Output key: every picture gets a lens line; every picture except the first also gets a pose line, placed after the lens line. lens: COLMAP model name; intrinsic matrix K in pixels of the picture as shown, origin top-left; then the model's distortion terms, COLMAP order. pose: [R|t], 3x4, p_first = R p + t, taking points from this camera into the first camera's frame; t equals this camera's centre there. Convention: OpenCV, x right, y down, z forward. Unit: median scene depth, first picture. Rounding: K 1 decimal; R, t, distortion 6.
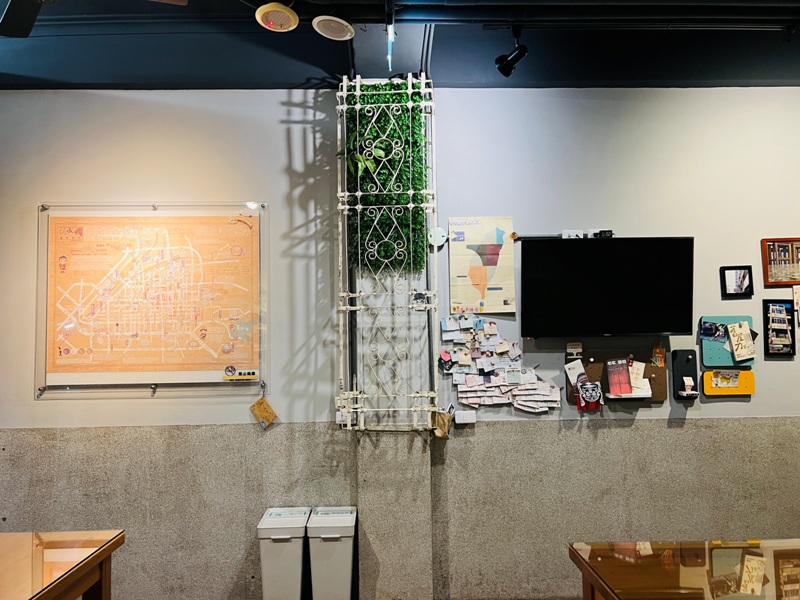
lens RADIAL K [[598.7, 0, 402.5], [0, 598.7, 302.1], [0, 0, 1]] dist [0.054584, -0.068830]
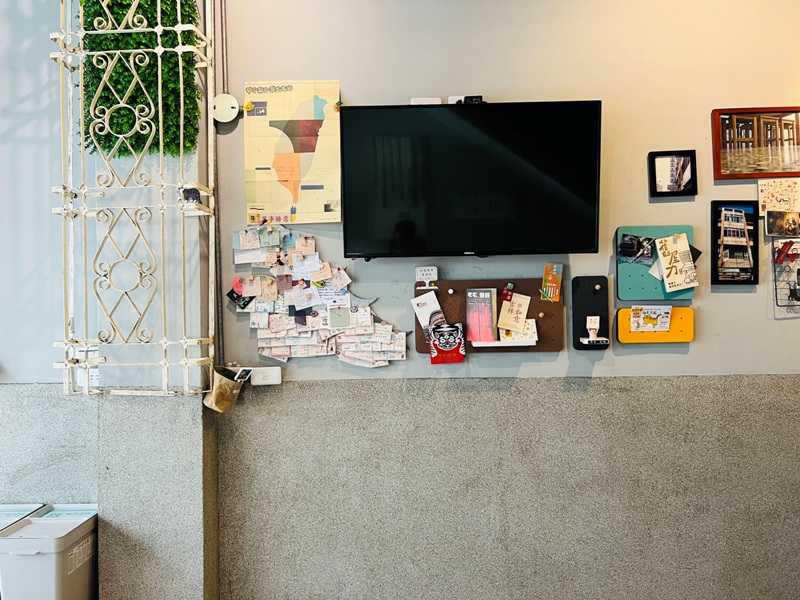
lens RADIAL K [[598.7, 0, 398.9], [0, 598.7, 300.1], [0, 0, 1]] dist [0.054584, -0.068830]
pose [[0.999707, -0.001453, -0.024174, 0.270061], [0.002708, 0.998645, 0.051969, 0.070123], [0.024066, -0.052019, 0.998356, 0.324056]]
